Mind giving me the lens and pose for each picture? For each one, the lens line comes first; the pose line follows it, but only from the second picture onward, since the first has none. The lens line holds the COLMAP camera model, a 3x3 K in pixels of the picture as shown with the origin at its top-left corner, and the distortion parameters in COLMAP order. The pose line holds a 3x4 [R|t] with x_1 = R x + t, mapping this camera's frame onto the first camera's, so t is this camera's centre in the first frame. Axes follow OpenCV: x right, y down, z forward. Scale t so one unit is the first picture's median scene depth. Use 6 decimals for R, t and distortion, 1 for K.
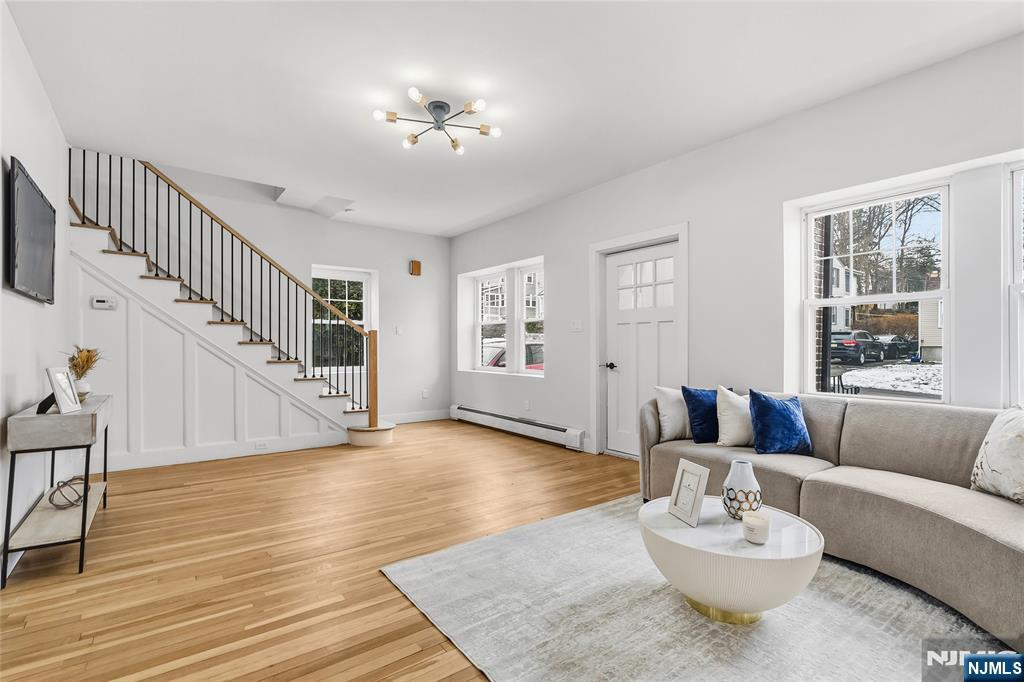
lens RADIAL K [[476.9, 0, 511.8], [0, 476.9, 345.2], [0, 0, 1]] dist [0.000943, 0.000520]
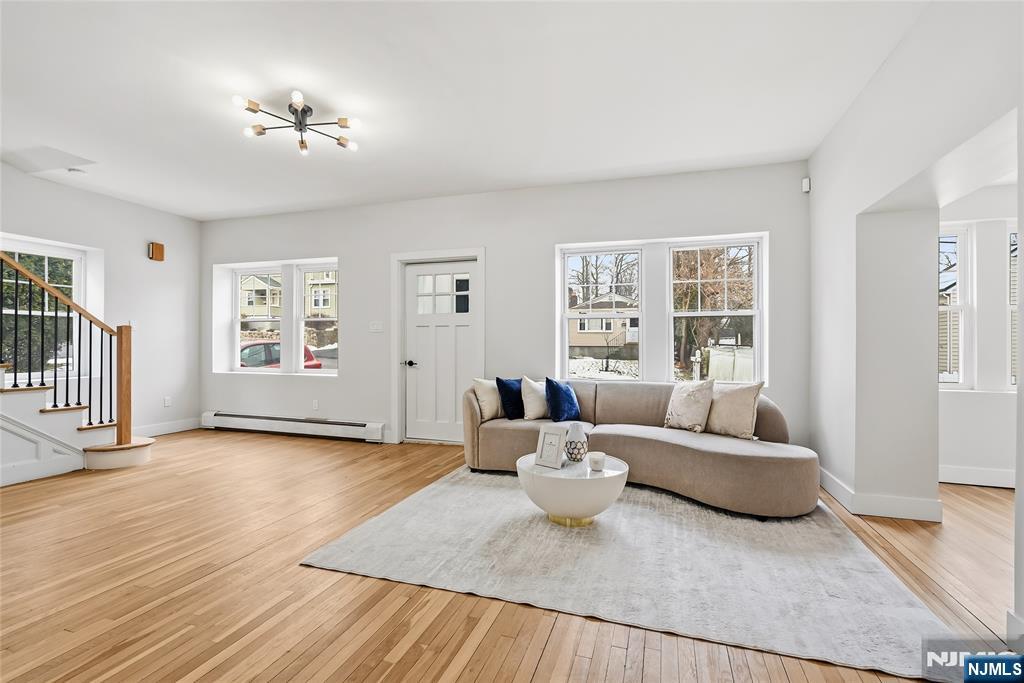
lens RADIAL K [[470.4, 0, 512.0], [0, 470.4, 341.5], [0, 0, 1]] dist [-0.002877, -0.000324]
pose [[0.816215, 0.007270, 0.577703, -0.341752], [-0.004438, 0.999970, -0.006314, -0.003245], [-0.577731, 0.002590, 0.816223, -0.063472]]
